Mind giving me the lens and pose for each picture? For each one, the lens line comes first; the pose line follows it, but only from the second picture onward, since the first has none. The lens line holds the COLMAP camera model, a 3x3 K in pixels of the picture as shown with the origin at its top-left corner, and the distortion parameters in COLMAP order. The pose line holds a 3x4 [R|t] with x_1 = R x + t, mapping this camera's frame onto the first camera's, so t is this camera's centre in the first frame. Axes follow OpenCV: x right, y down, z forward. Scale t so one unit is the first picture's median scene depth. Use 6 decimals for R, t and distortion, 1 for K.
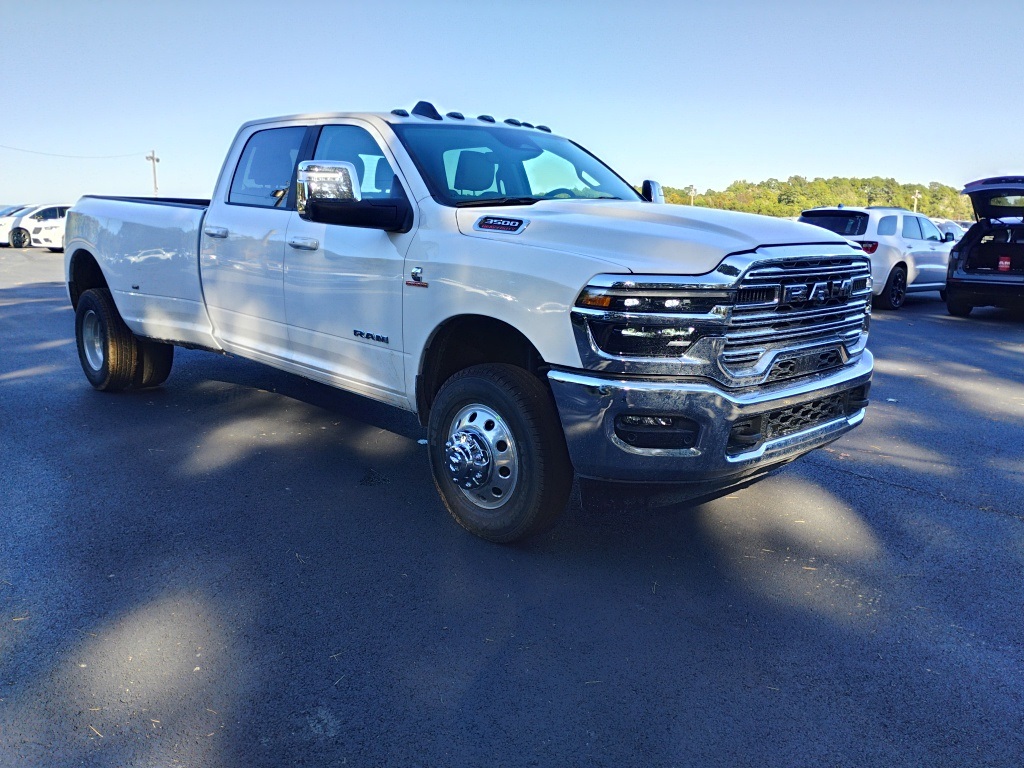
lens RADIAL K [[849.6, 0, 512.0], [0, 849.6, 384.0], [0, 0, 1]] dist [0.076487, -0.100676]
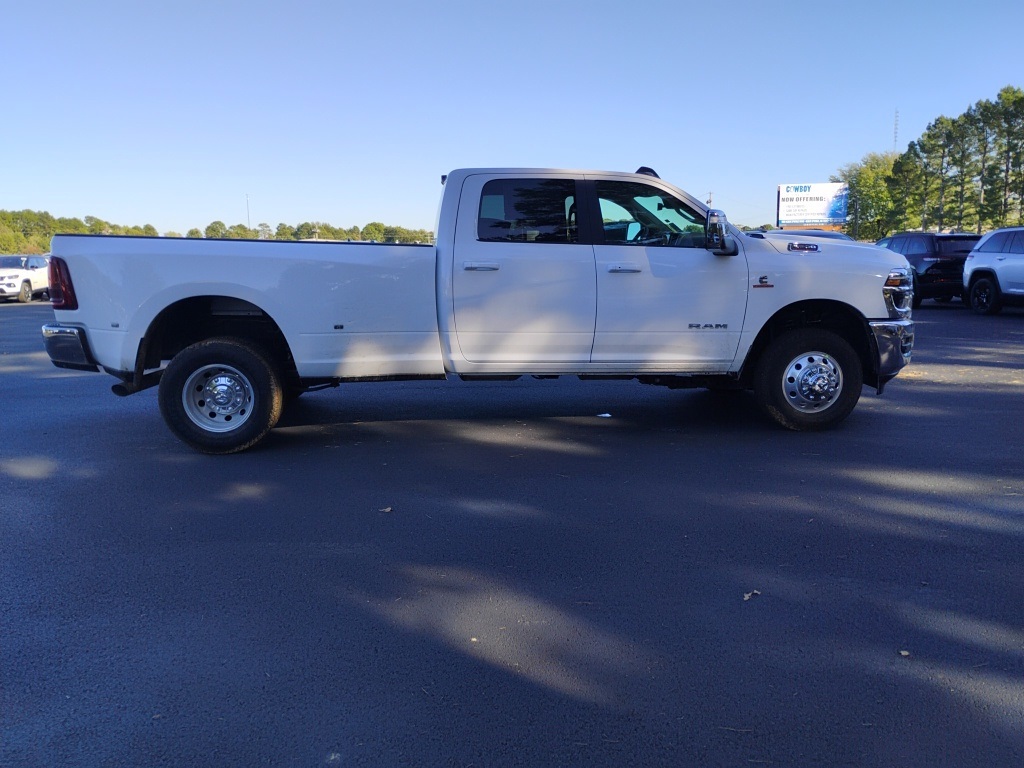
lens RADIAL K [[849.6, 0, 512.0], [0, 849.6, 384.0], [0, 0, 1]] dist [0.076487, -0.100676]
pose [[0.616954, -0.144114, 0.773692, -0.106844], [0.173305, 0.983837, 0.045061, -0.005736], [-0.767680, 0.106284, 0.631958, 0.023204]]
